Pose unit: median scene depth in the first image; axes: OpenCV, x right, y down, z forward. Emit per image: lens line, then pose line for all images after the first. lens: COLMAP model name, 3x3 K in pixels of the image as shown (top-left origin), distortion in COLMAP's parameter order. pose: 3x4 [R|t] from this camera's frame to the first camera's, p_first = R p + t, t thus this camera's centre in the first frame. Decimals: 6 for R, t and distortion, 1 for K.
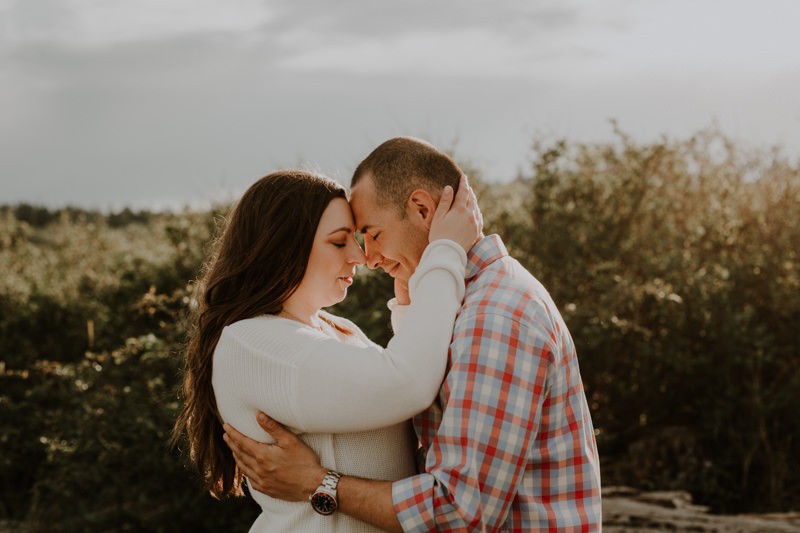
lens RADIAL K [[1114.9, 0, 401.8], [0, 1114.9, 263.4], [0, 0, 1]] dist [0.015131, -0.017665]
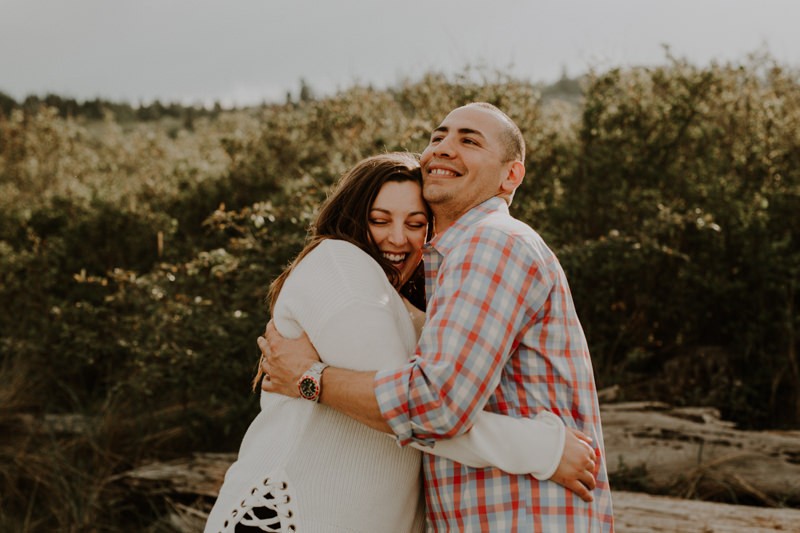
lens RADIAL K [[1161.9, 0, 398.2], [0, 1161.9, 268.7], [0, 0, 1]] dist [0.005591, 0.001494]
pose [[0.999136, 0.027782, -0.030894, -0.017759], [-0.024793, 0.995332, 0.093270, -0.023729], [0.033341, -0.092423, 0.995161, -0.101154]]
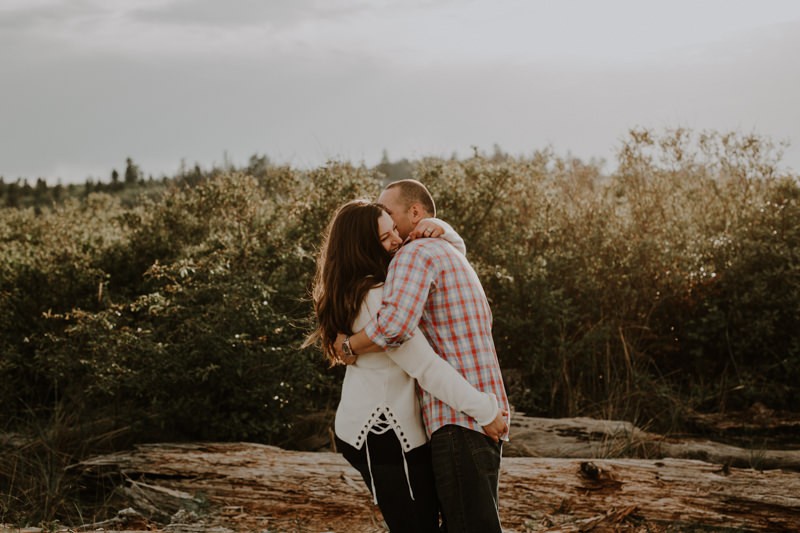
lens RADIAL K [[1161.9, 0, 398.2], [0, 1161.9, 268.7], [0, 0, 1]] dist [0.005591, 0.001494]
pose [[0.991975, 0.030271, 0.122758, -0.091715], [-0.032875, 0.999274, 0.019247, -0.006471], [-0.122086, -0.023128, 0.992250, -0.510206]]
